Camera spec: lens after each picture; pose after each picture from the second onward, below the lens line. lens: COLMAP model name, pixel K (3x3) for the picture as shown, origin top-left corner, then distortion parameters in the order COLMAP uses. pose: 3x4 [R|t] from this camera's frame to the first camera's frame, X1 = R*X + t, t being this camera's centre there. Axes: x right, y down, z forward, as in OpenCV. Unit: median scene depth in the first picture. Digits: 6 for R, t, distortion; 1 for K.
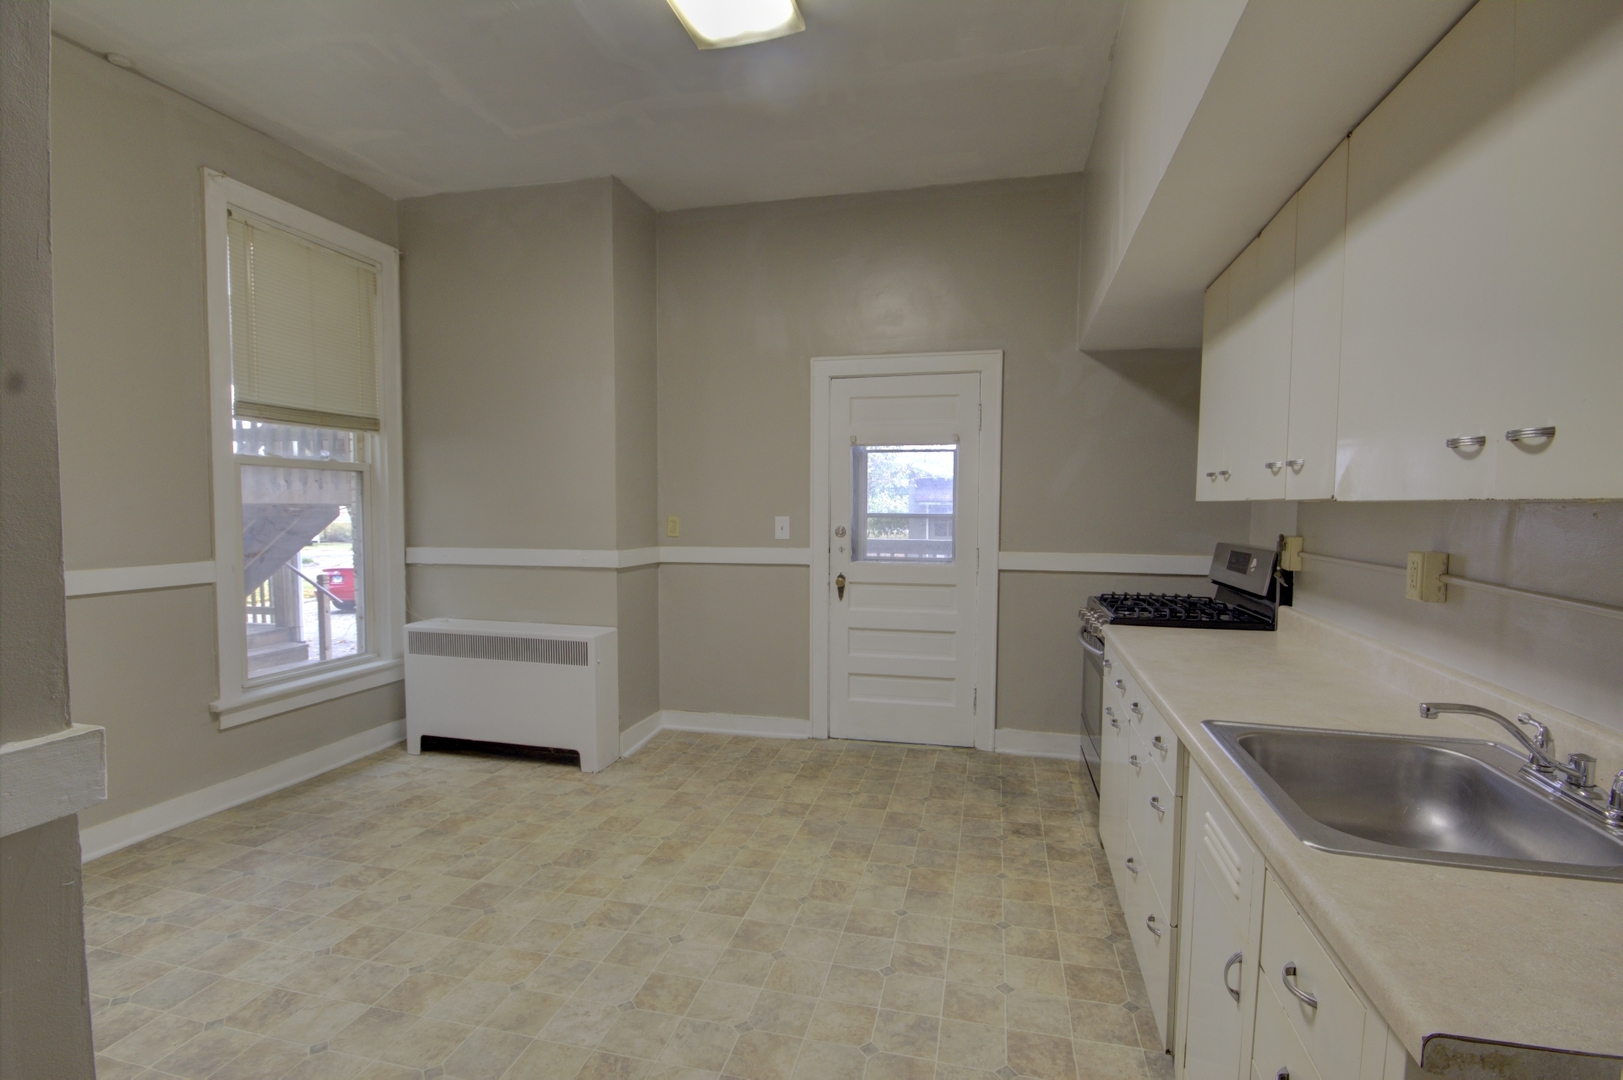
lens RADIAL K [[751.6, 0, 812.9], [0, 751.6, 554.1], [0, 0, 1]] dist [-0.007137, -0.004623]
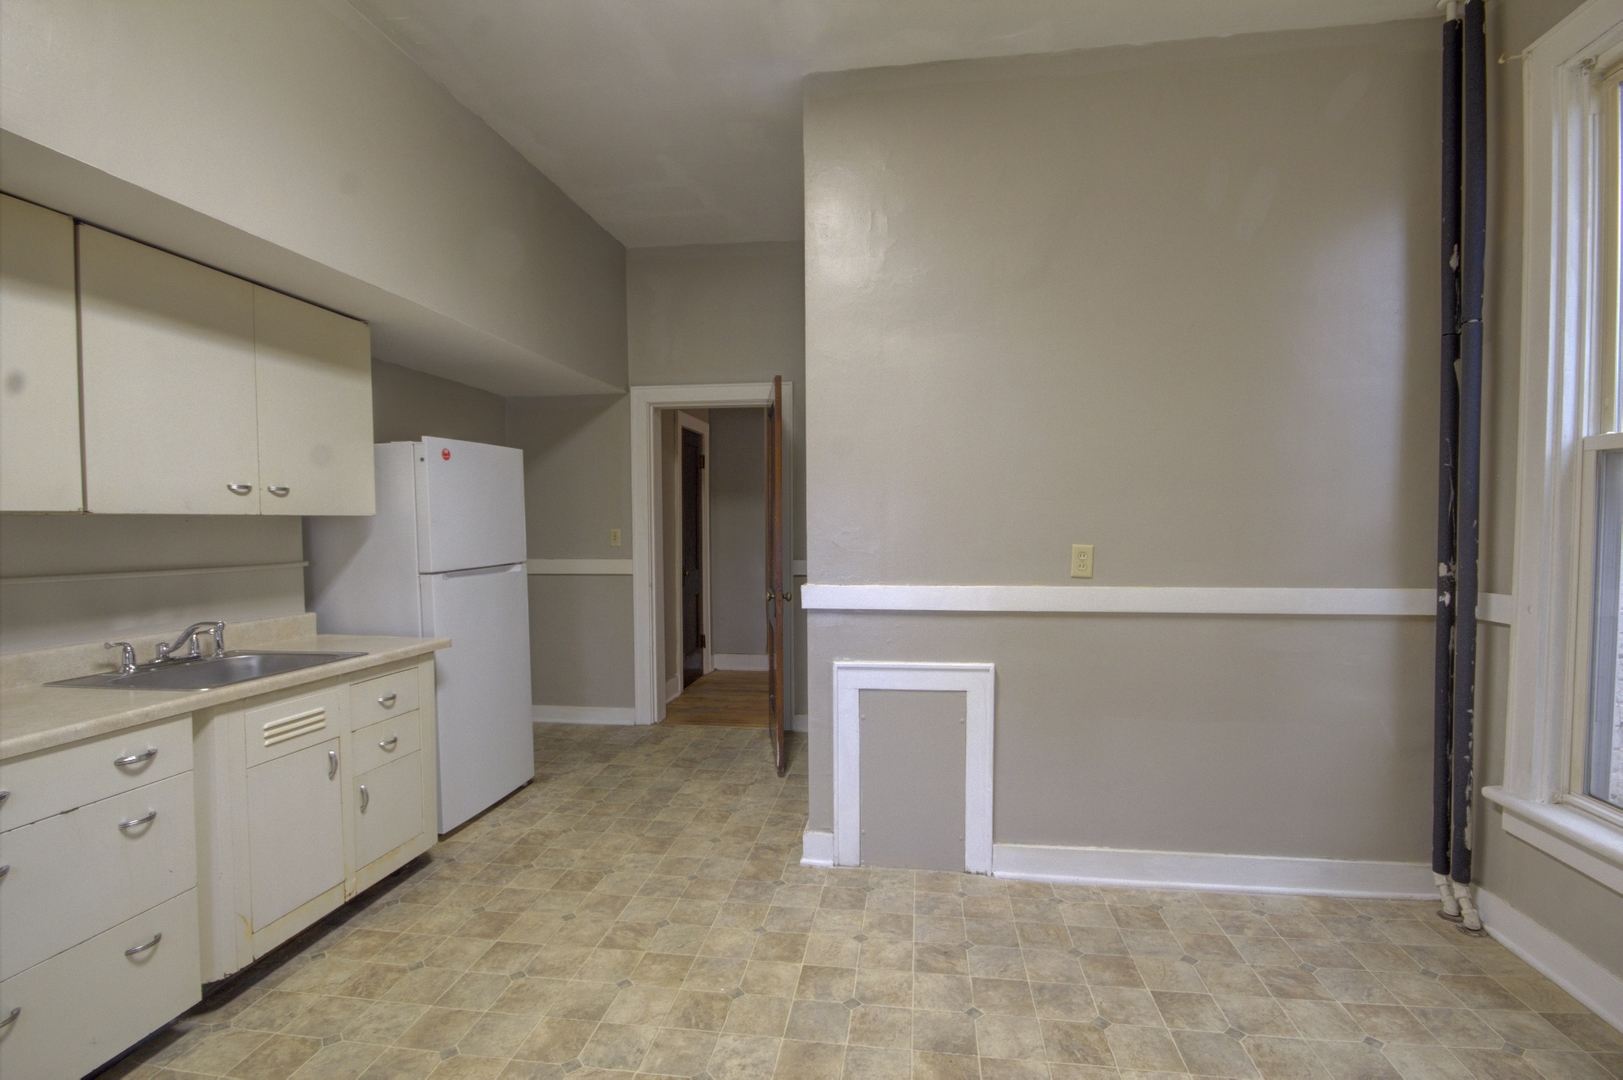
lens RADIAL K [[751.6, 0, 815.7], [0, 751.6, 532.3], [0, 0, 1]] dist [-0.007137, -0.004623]
pose [[-0.995652, -0.000457, -0.093147, -0.219048], [-0.008061, 0.996660, 0.081269, -0.086242], [0.092799, 0.081667, -0.992330, 1.343645]]
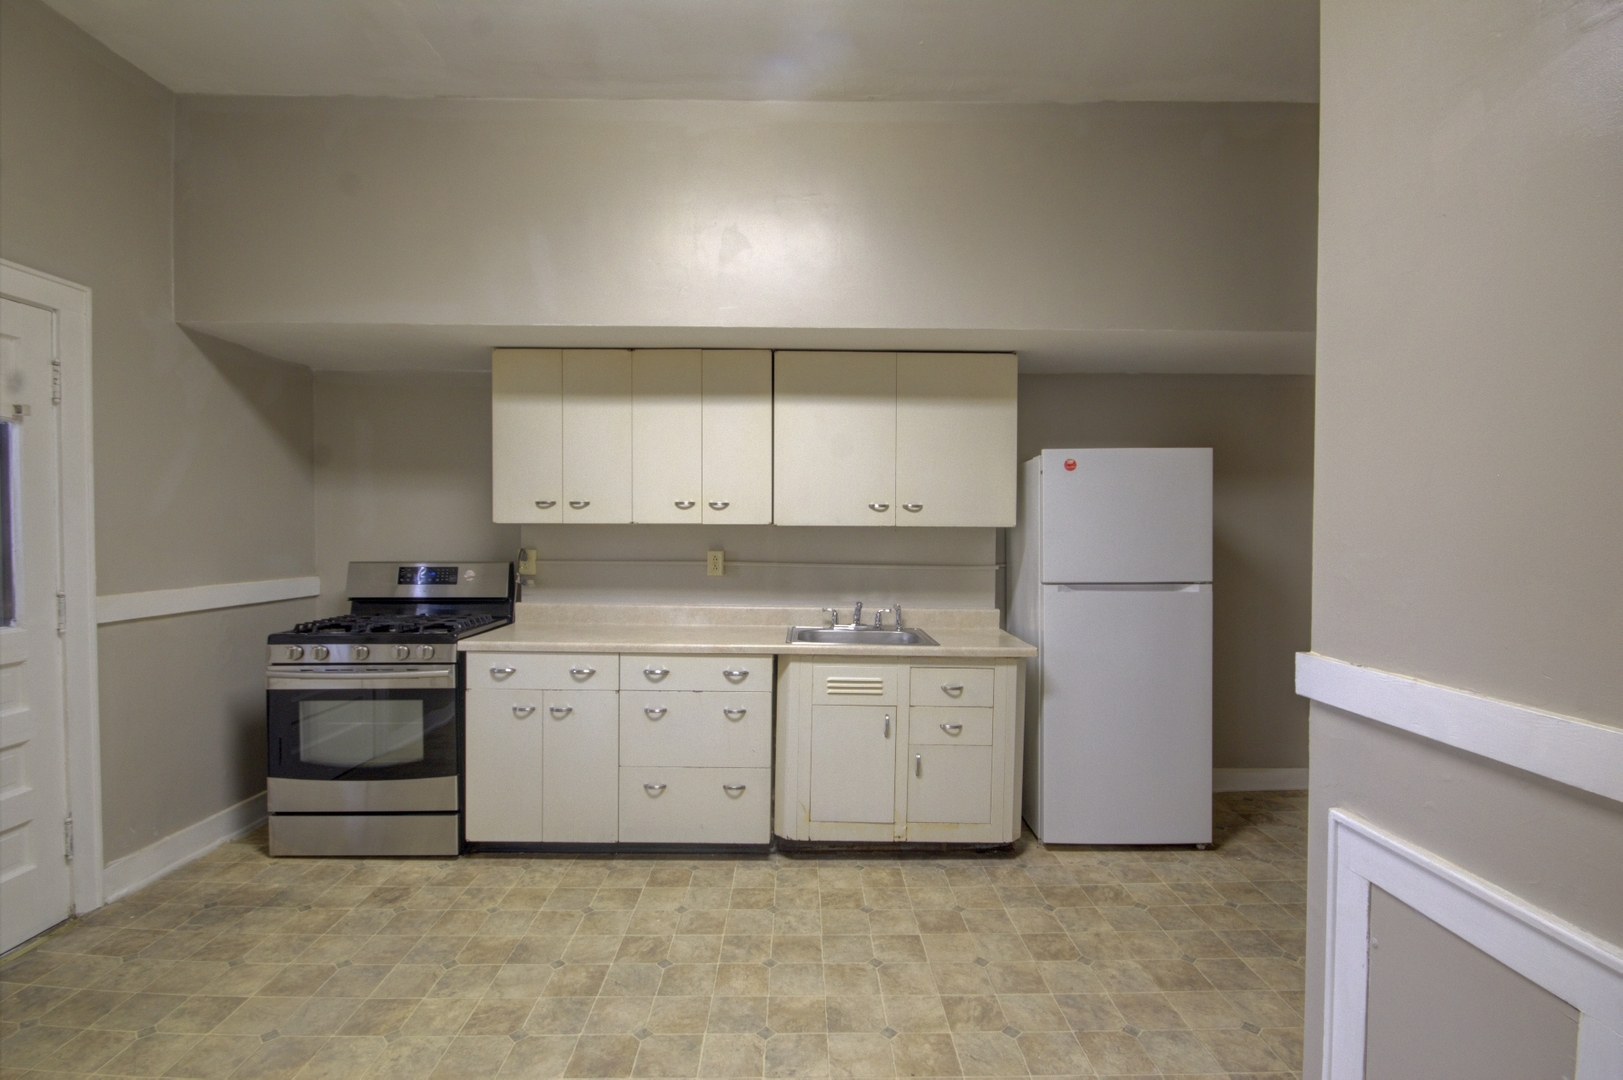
lens RADIAL K [[751.6, 0, 809.9], [0, 751.6, 541.8], [0, 0, 1]] dist [-0.007137, -0.004623]
pose [[-0.243579, -0.022094, 0.969629, -0.768622], [0.057607, 0.997646, 0.037204, -0.056225], [-0.968169, 0.064919, -0.241733, 0.804474]]
